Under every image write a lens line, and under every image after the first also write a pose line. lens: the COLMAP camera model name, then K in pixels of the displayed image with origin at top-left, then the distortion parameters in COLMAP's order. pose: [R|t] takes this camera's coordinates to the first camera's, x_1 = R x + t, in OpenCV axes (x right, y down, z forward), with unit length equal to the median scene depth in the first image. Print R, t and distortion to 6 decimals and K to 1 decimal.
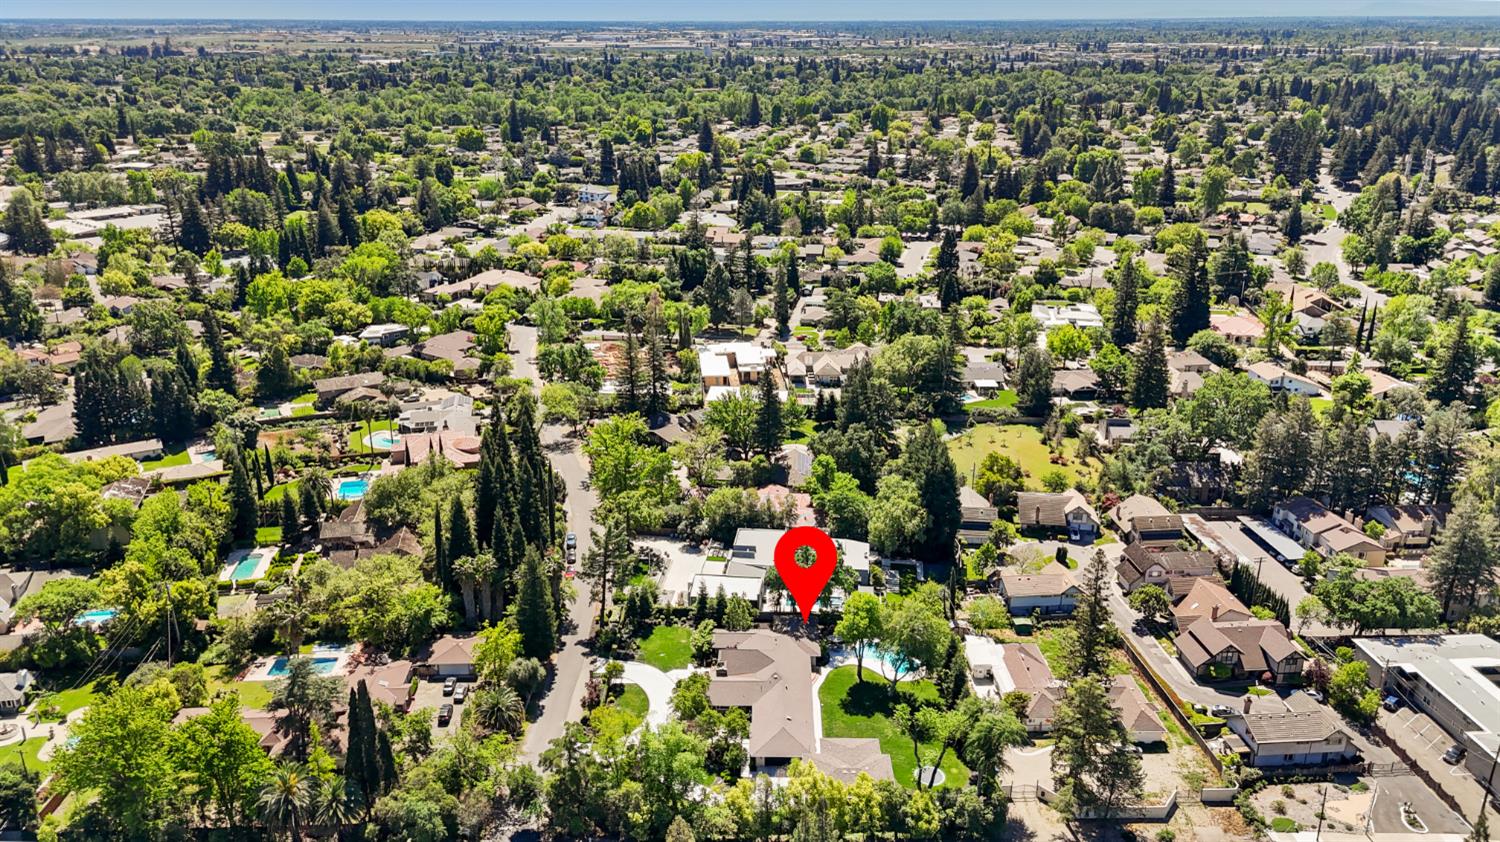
lens RADIAL K [[1114.7, 0, 743.8], [0, 1114.7, 416.9], [0, 0, 1]] dist [0.057757, -0.005907]
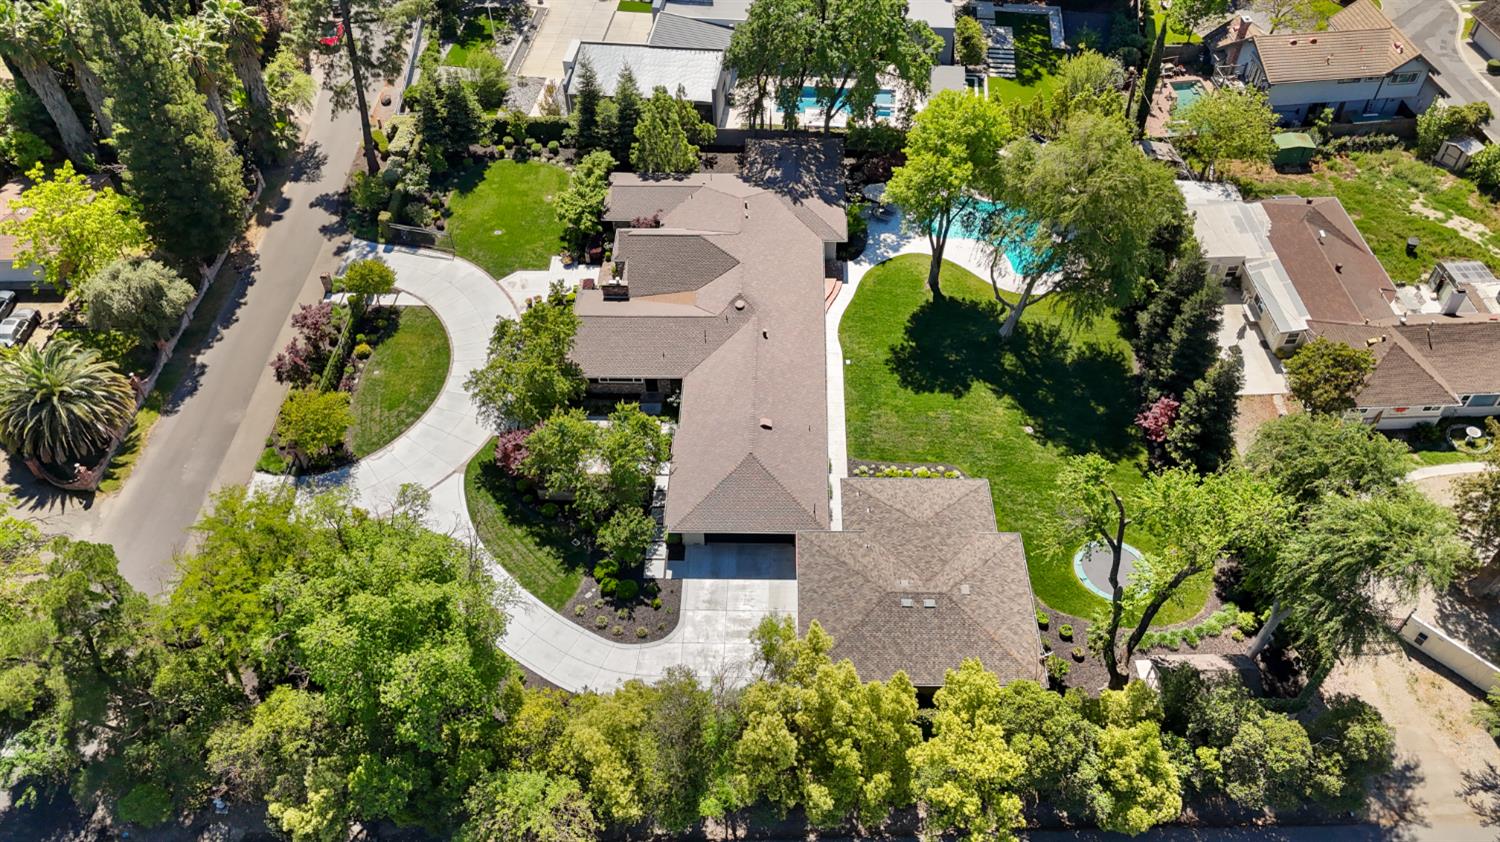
lens RADIAL K [[1114.7, 0, 743.8], [0, 1114.7, 416.9], [0, 0, 1]] dist [0.057757, -0.005907]
pose [[0.999889, -0.002827, -0.014655, 0.032759], [0.009263, 0.887435, 0.460840, 0.070201], [0.011702, -0.460924, 0.887362, 0.556907]]
